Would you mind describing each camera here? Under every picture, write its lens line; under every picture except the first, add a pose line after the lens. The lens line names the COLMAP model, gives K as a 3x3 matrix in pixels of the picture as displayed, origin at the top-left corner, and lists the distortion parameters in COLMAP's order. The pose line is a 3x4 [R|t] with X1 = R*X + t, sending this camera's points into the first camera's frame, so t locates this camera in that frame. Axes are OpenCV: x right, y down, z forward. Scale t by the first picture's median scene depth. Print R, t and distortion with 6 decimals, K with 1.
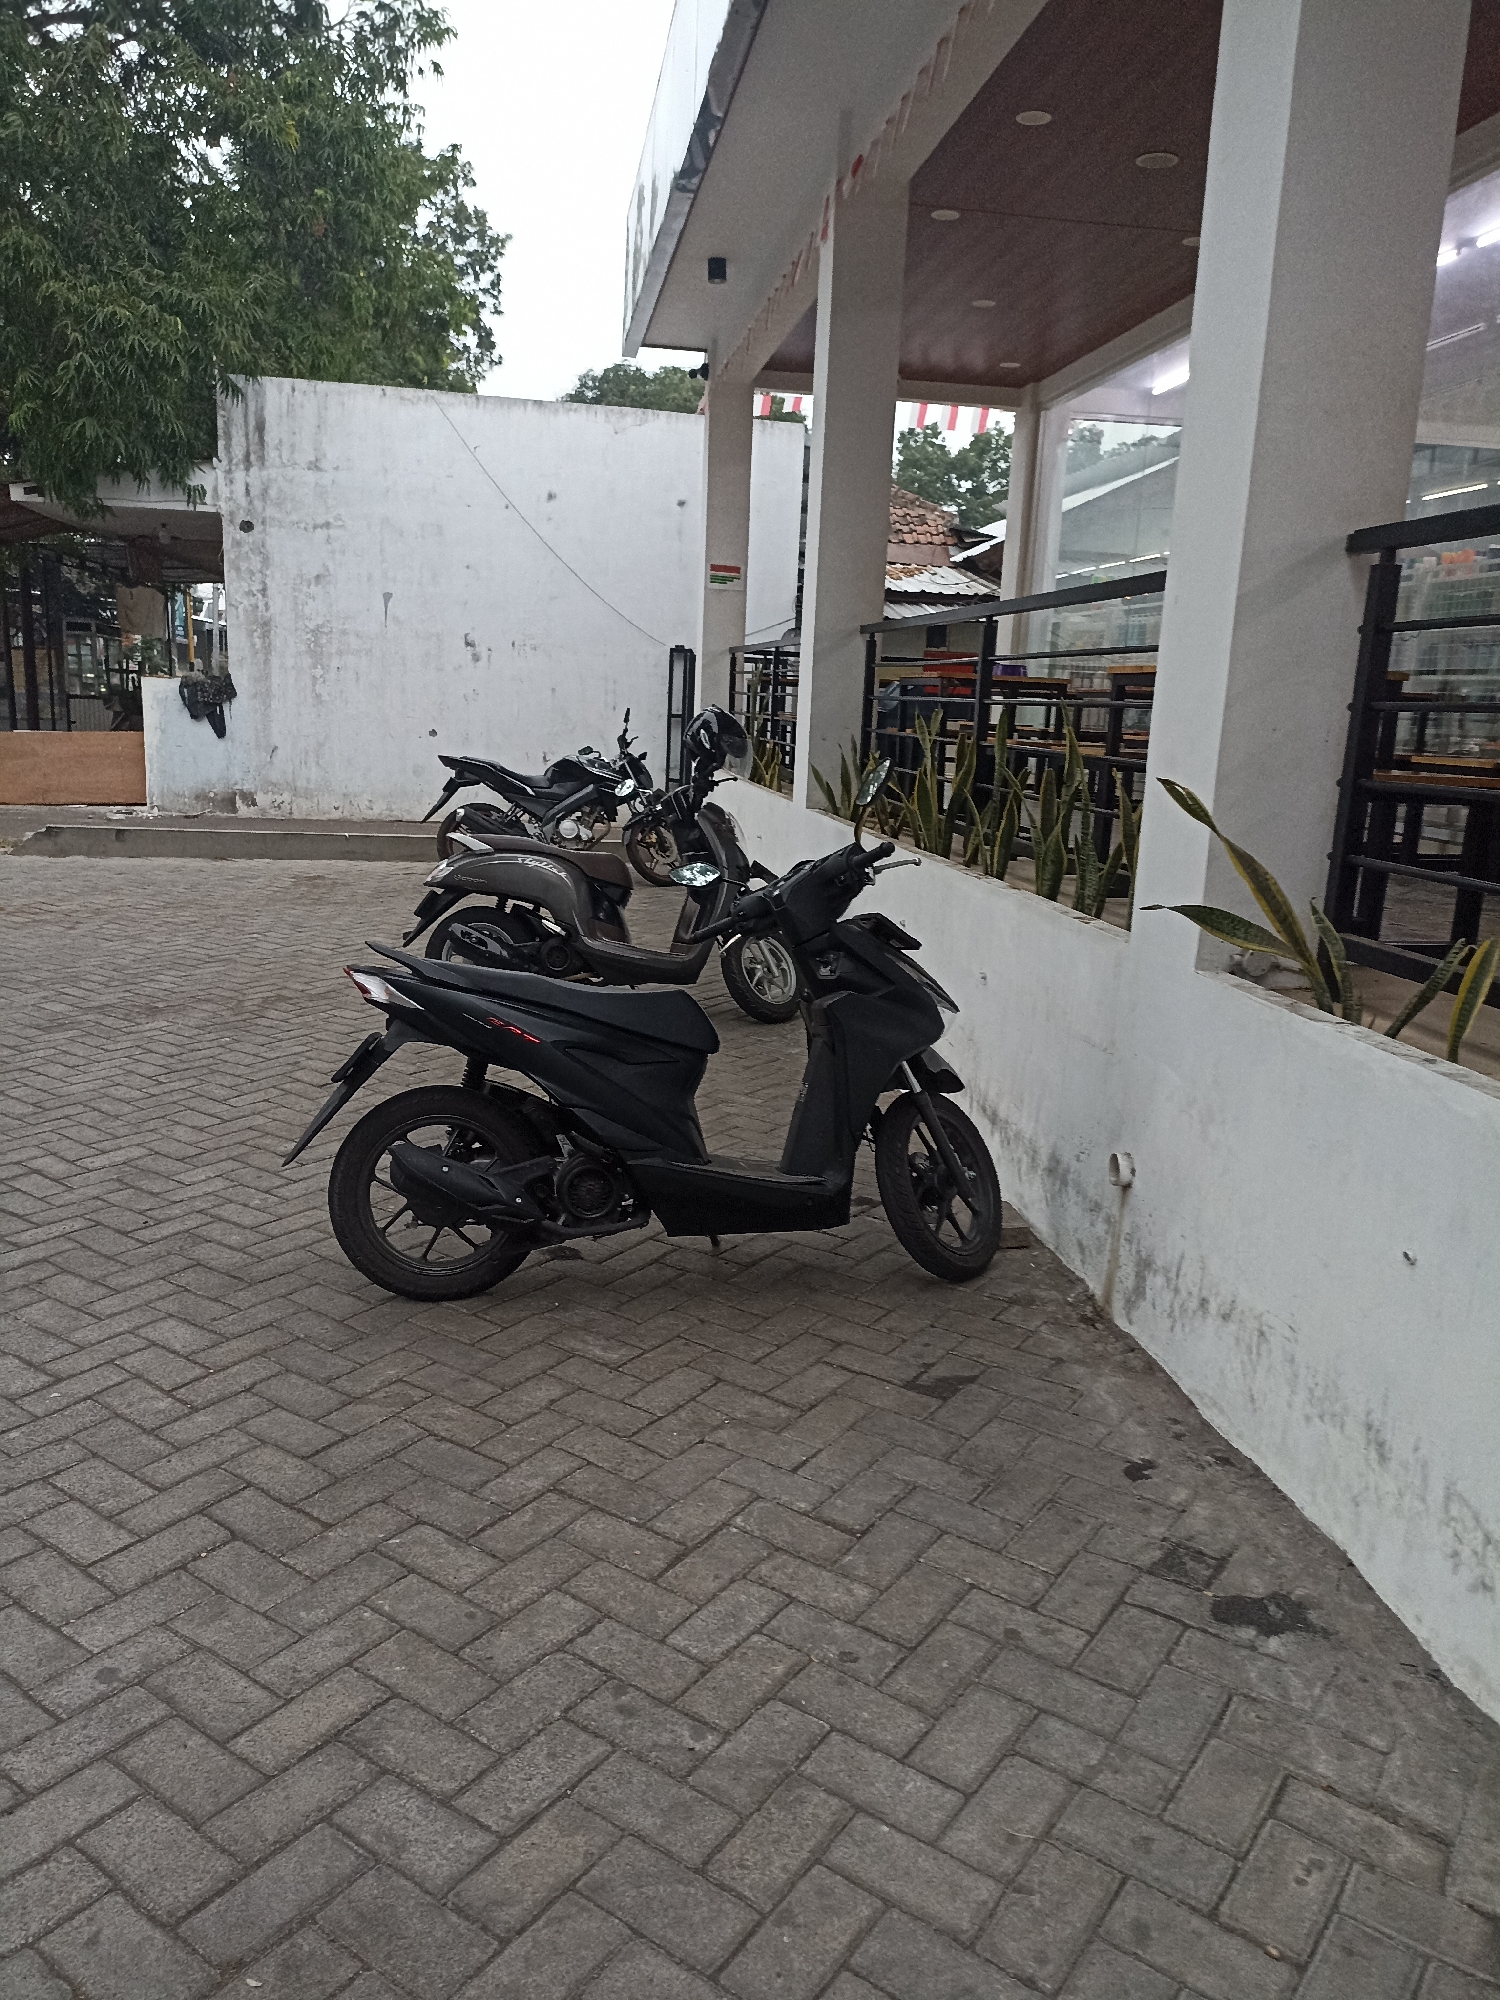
lens RADIAL K [[1462.8, 0, 725.3], [0, 1462.8, 990.9], [0, 0, 1]] dist [0.068257, -0.065501]
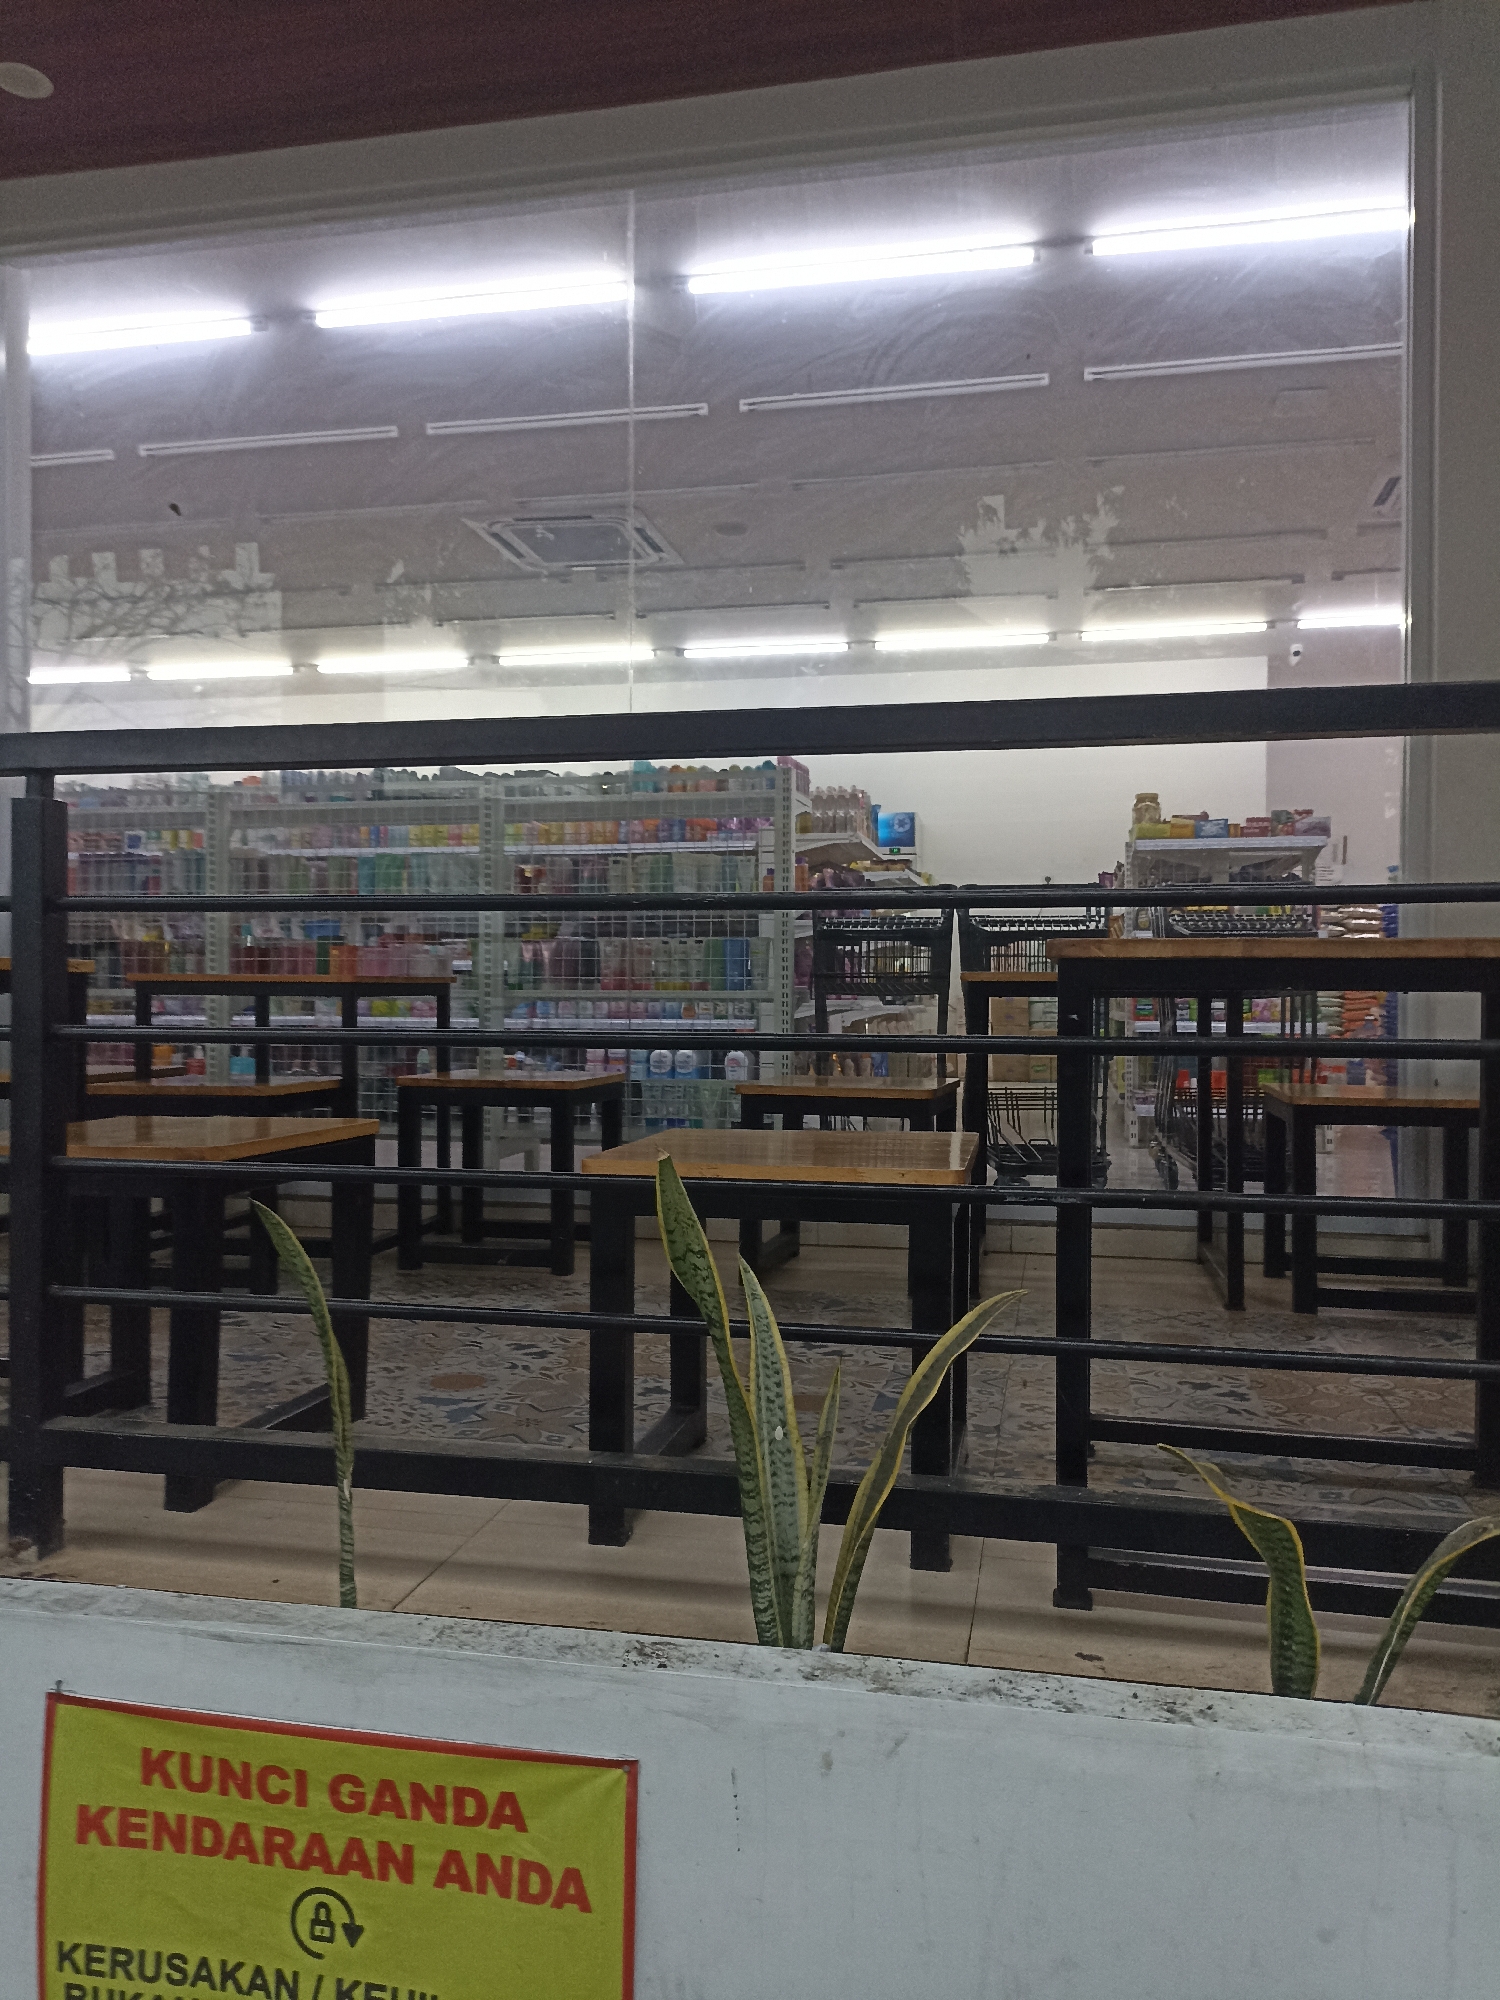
lens RADIAL K [[1462.8, 0, 725.3], [0, 1462.8, 990.9], [0, 0, 1]] dist [0.068257, -0.065501]
pose [[0.341518, -0.042695, 0.938905, -0.032922], [0.196997, 0.980030, -0.027091, -0.148823], [-0.918998, 0.194214, 0.343109, 0.587079]]
